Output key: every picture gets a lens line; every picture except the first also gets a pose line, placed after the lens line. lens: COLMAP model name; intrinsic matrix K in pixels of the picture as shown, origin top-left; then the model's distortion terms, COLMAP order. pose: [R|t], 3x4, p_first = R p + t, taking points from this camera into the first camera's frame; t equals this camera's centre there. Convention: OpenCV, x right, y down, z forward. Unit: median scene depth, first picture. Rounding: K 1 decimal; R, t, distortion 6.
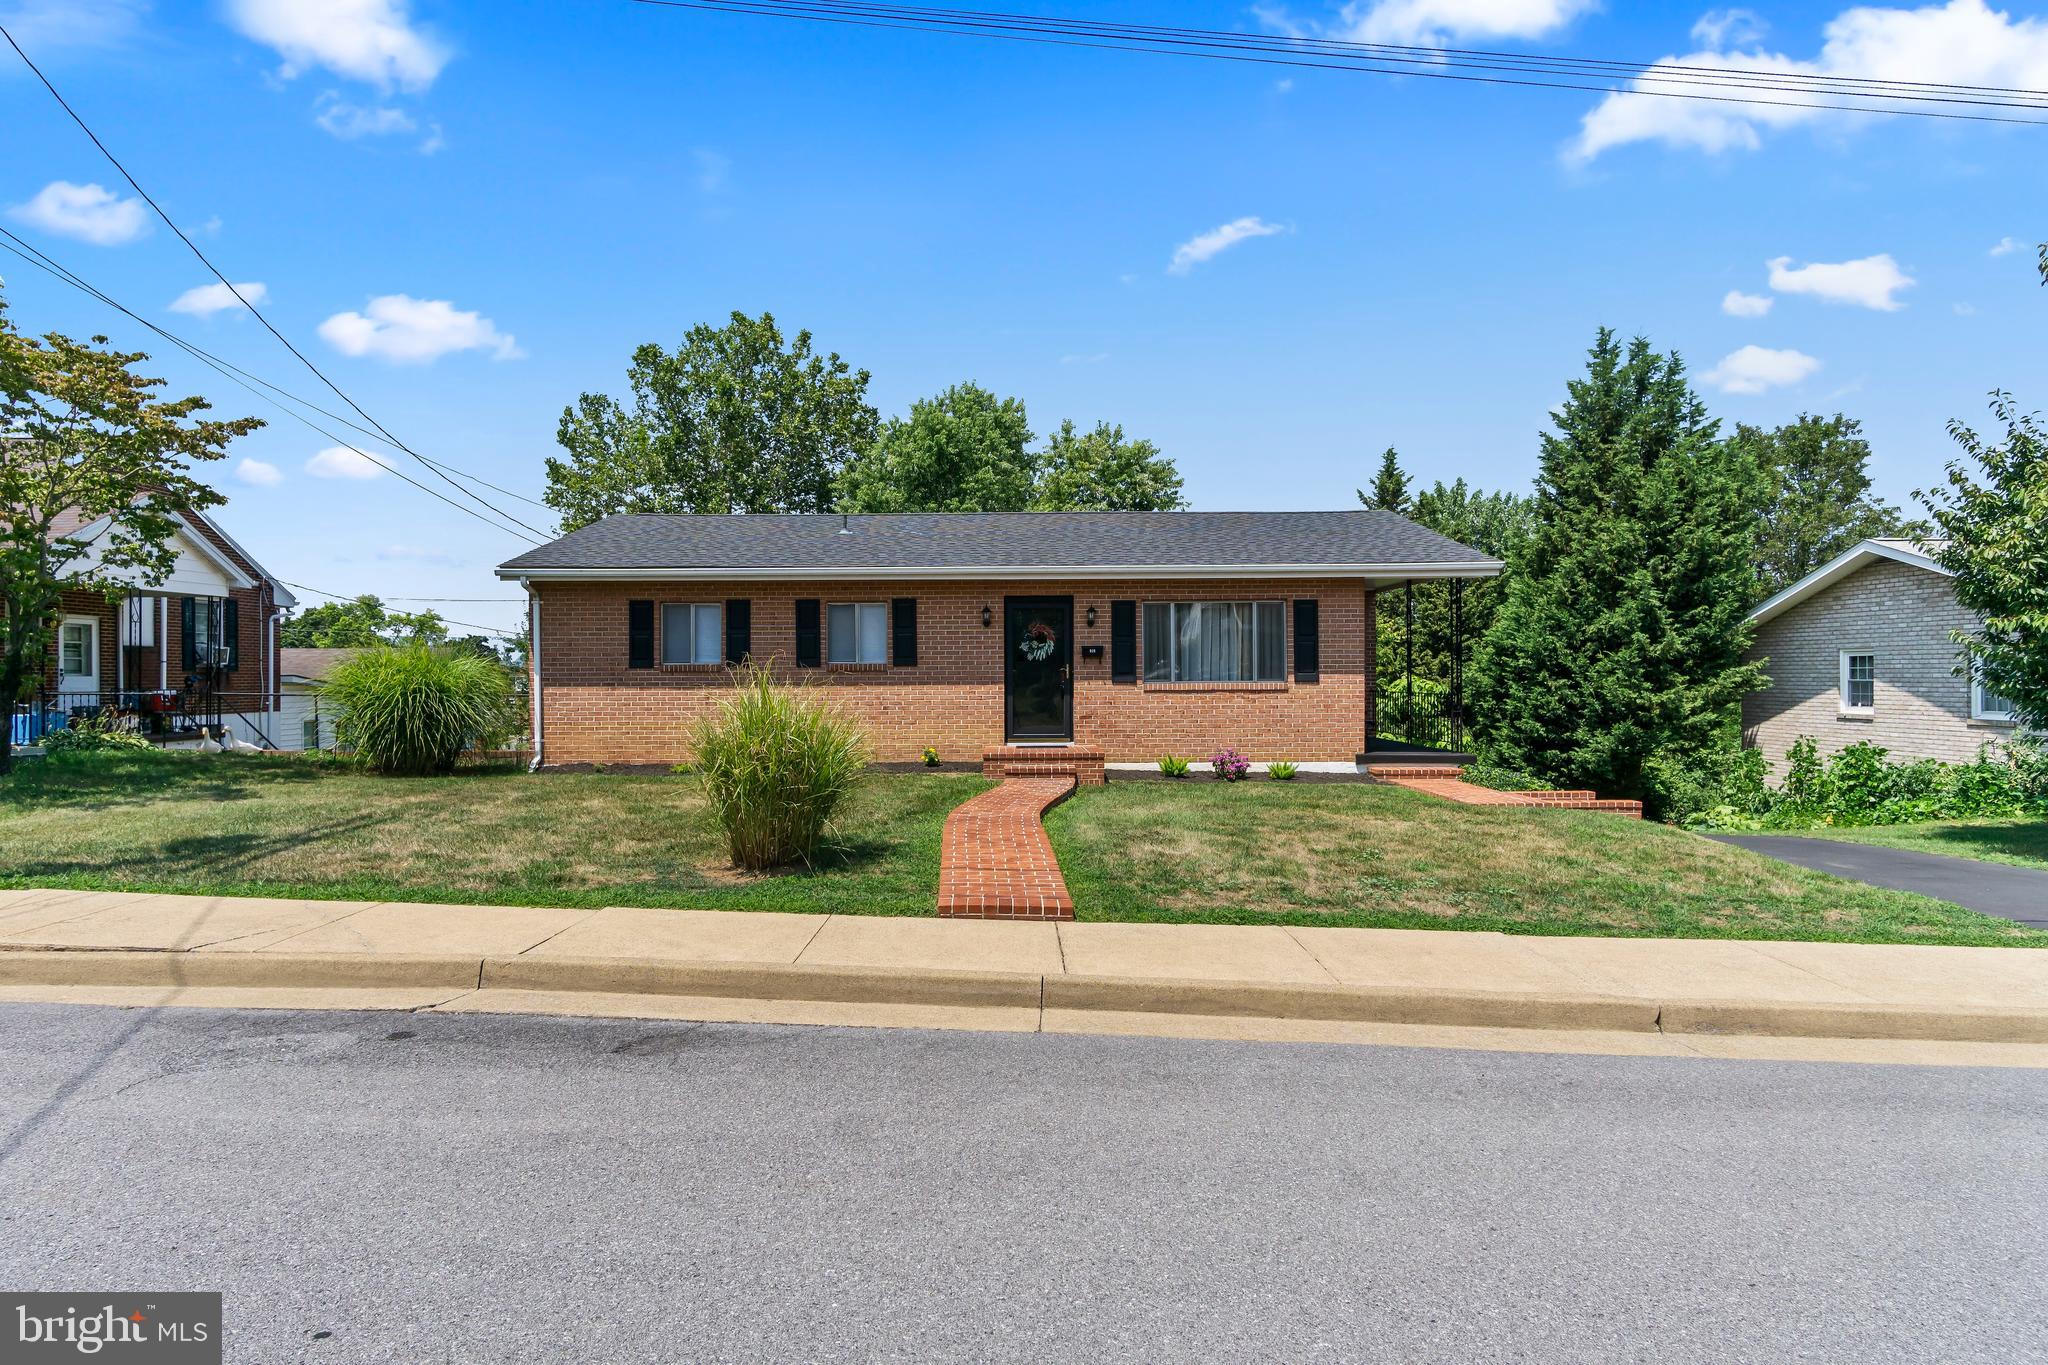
lens RADIAL K [[1087.6, 0, 969.3], [0, 1087.6, 678.1], [0, 0, 1]] dist [0.000122, -0.000527]
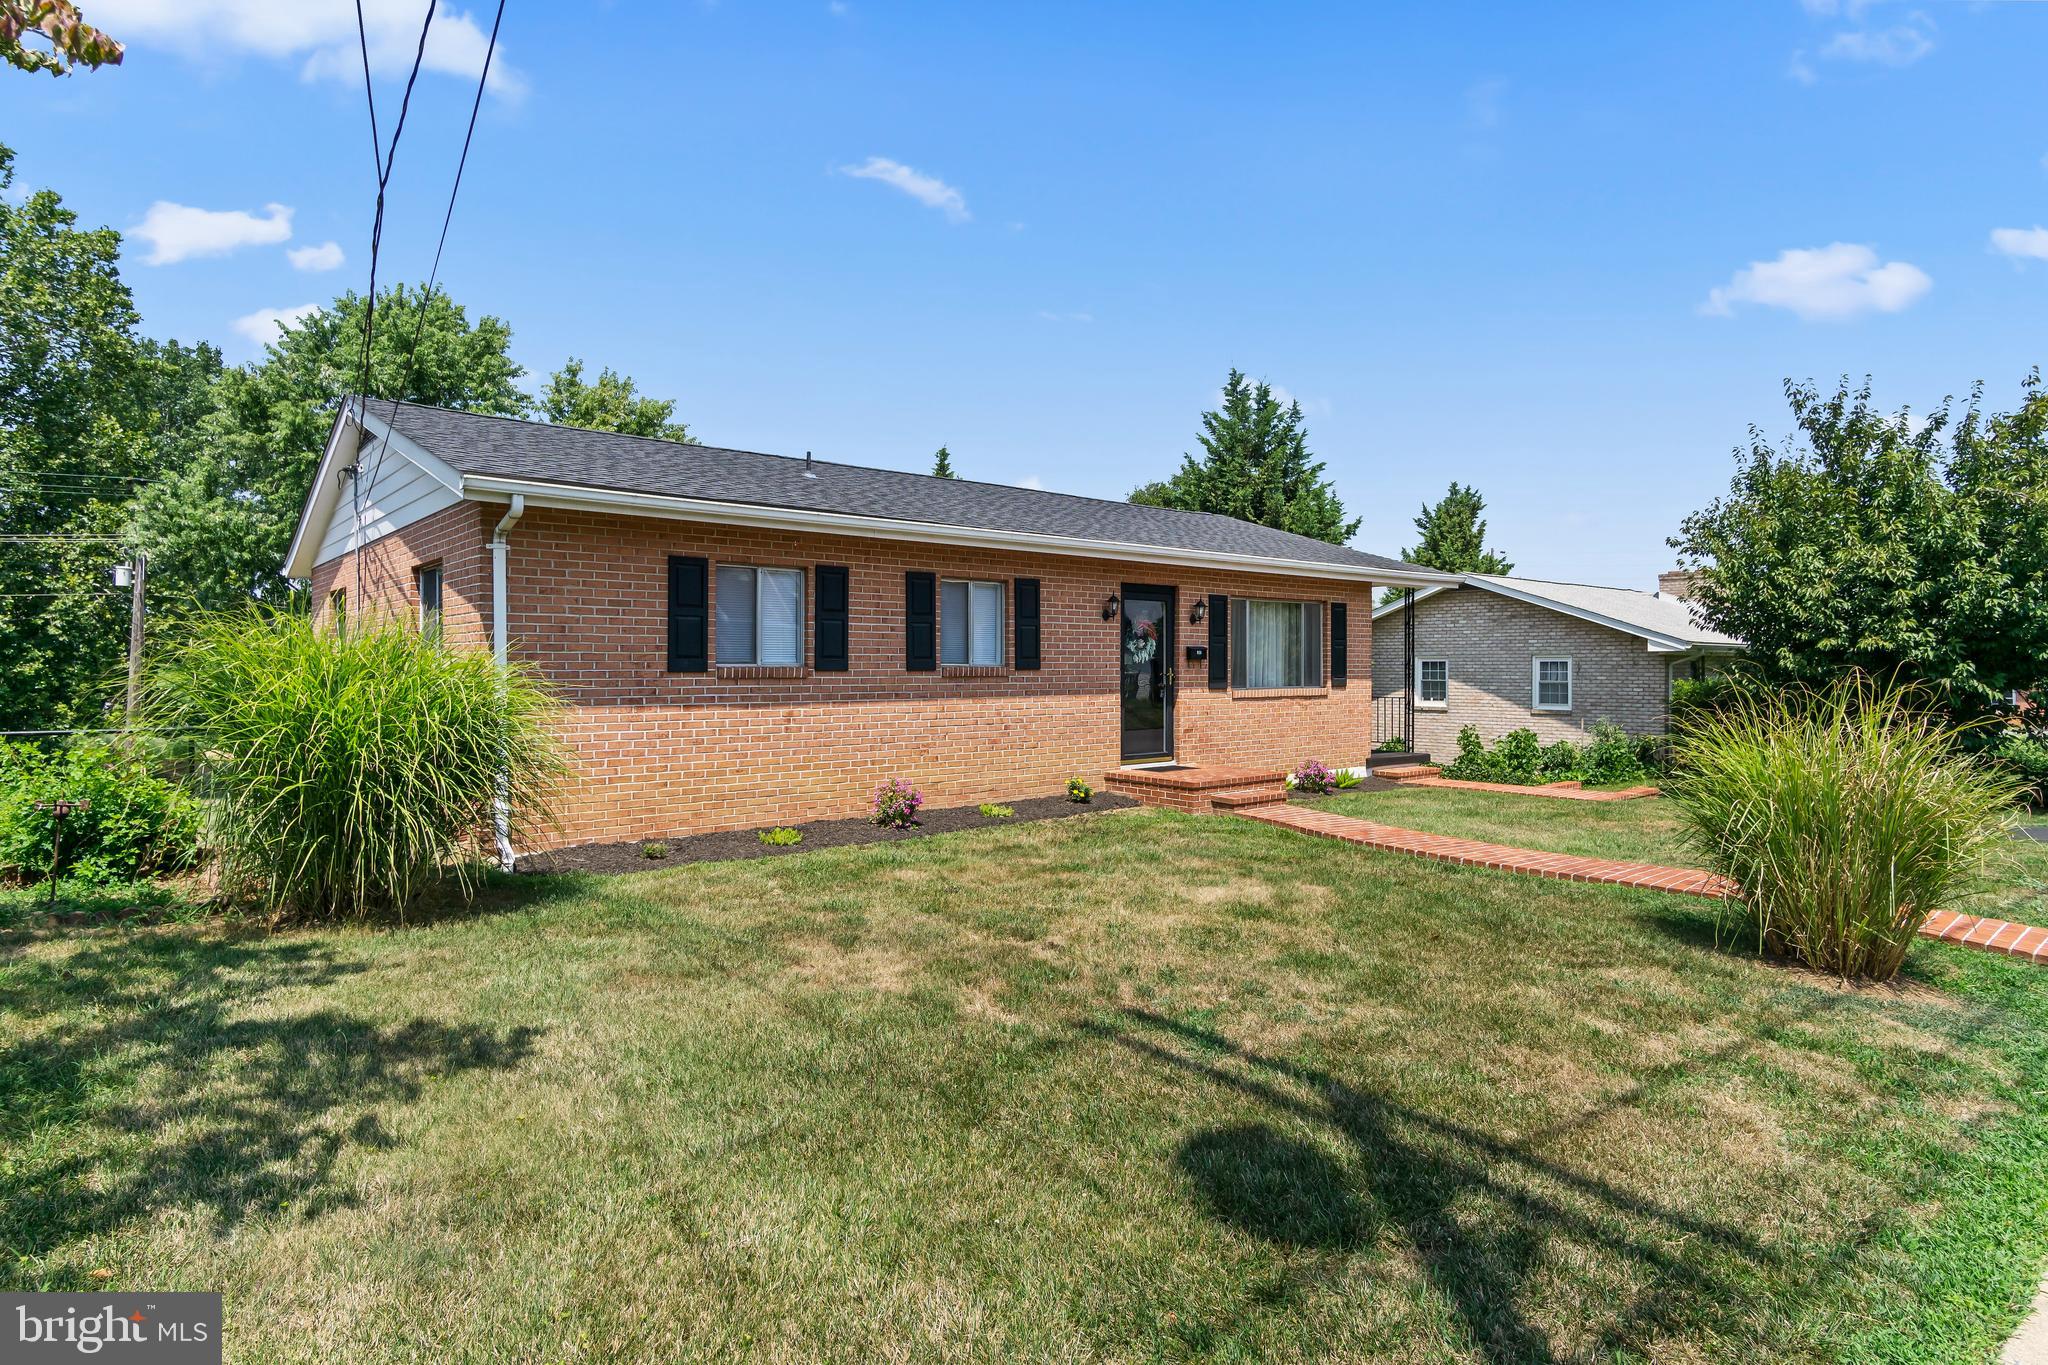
lens RADIAL K [[1114.5, 0, 996.6], [0, 1114.5, 654.0], [0, 0, 1]] dist [-0.005271, -0.001014]
pose [[0.753585, 0.011317, 0.657253, -0.469243], [-0.001182, 0.999874, -0.015861, -0.008028], [-0.657349, 0.011176, 0.753503, 0.360466]]
